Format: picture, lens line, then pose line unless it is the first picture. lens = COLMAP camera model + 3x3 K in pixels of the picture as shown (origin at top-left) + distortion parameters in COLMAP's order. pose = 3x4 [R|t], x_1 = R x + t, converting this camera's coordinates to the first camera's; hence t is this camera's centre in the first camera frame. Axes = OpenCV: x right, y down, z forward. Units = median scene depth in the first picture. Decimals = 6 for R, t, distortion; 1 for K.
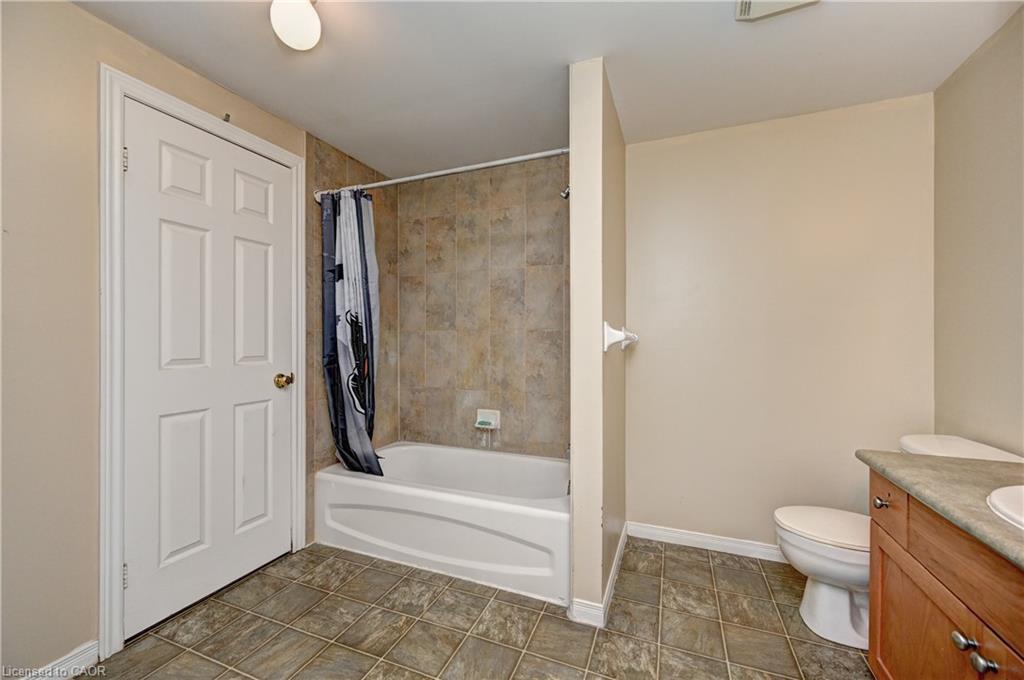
lens RADIAL K [[412.8, 0, 512.0], [0, 412.8, 340.0], [0, 0, 1]] dist [-0.000876, -0.000010]
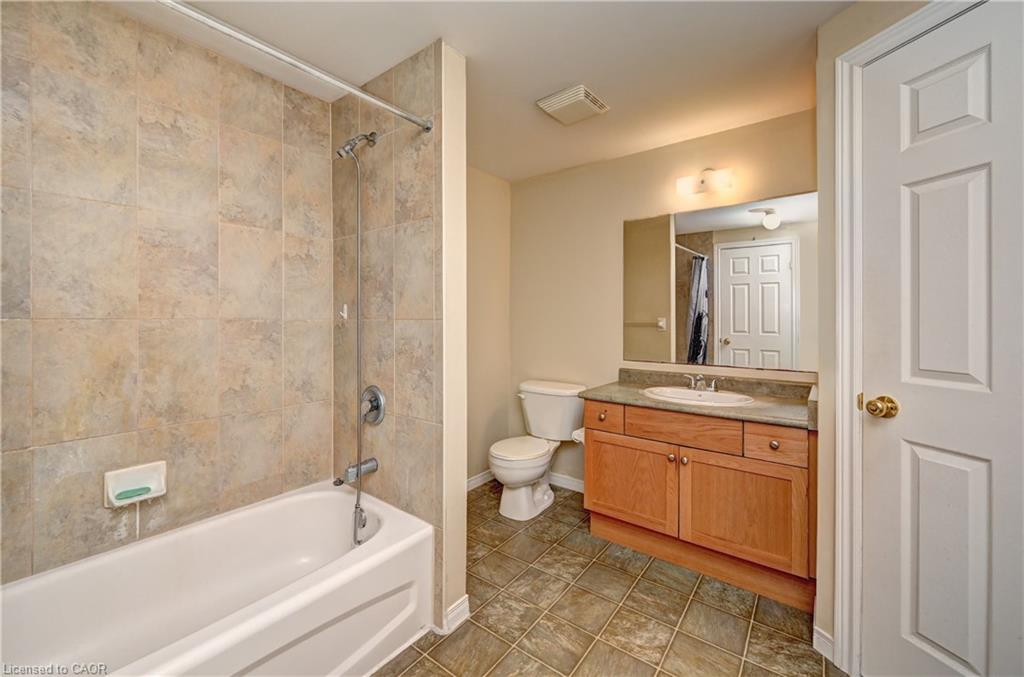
lens RADIAL K [[406.8, 0, 511.4], [0, 406.8, 321.6], [0, 0, 1]] dist [0.001275, 0.000119]
pose [[0.266956, -0.004238, 0.963699, -0.449993], [-0.000381, 0.999990, 0.004504, -0.023874], [-0.963709, -0.001570, 0.266951, 0.390841]]
